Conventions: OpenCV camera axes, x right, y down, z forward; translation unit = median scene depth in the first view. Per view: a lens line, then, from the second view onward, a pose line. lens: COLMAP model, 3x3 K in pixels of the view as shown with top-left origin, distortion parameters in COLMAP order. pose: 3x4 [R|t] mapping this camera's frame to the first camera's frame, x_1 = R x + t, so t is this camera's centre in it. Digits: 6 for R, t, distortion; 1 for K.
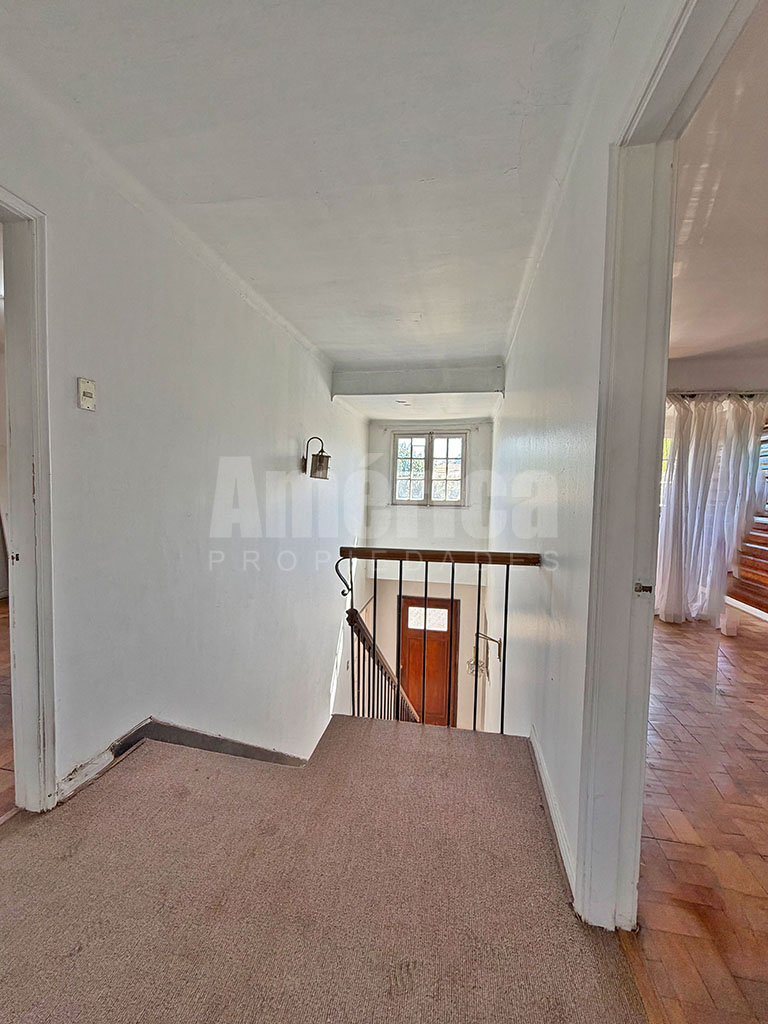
lens RADIAL K [[408.3, 0, 380.9], [0, 408.3, 511.2], [0, 0, 1]] dist [-0.000020, 0.000969]
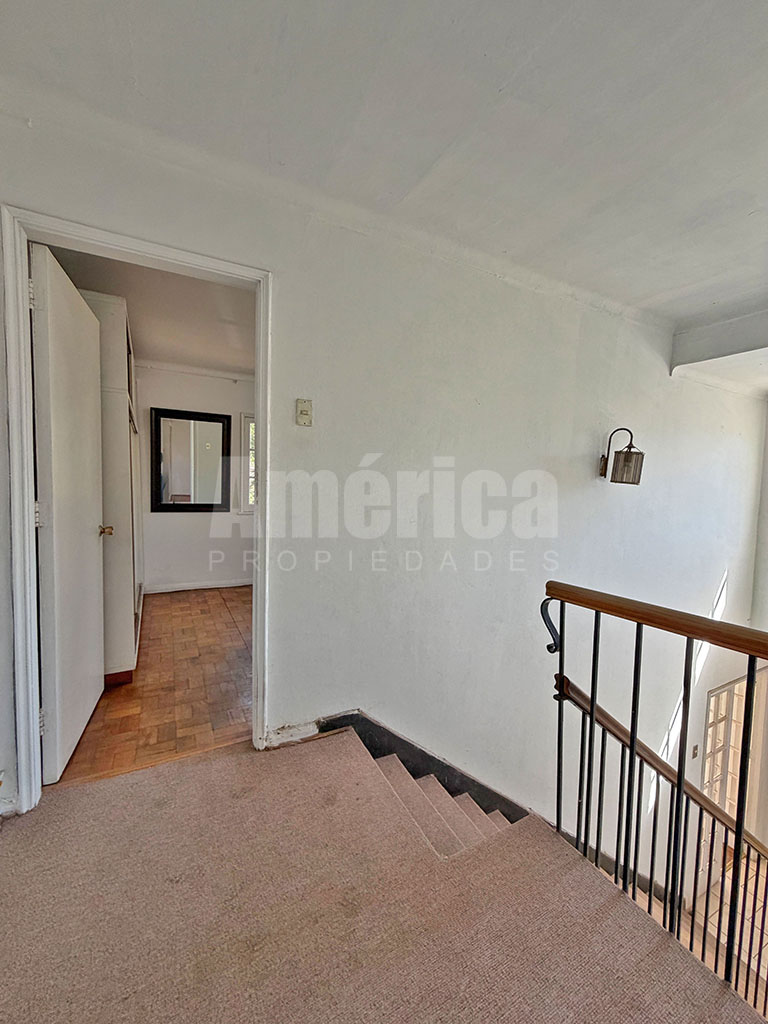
lens RADIAL K [[408.3, 0, 383.9], [0, 408.3, 509.1], [0, 0, 1]] dist [-0.000020, 0.000969]
pose [[0.634112, 0.042921, -0.772049, 0.253237], [-0.058162, 0.998277, 0.007727, -0.024009], [0.771051, 0.040004, 0.635516, 0.332484]]
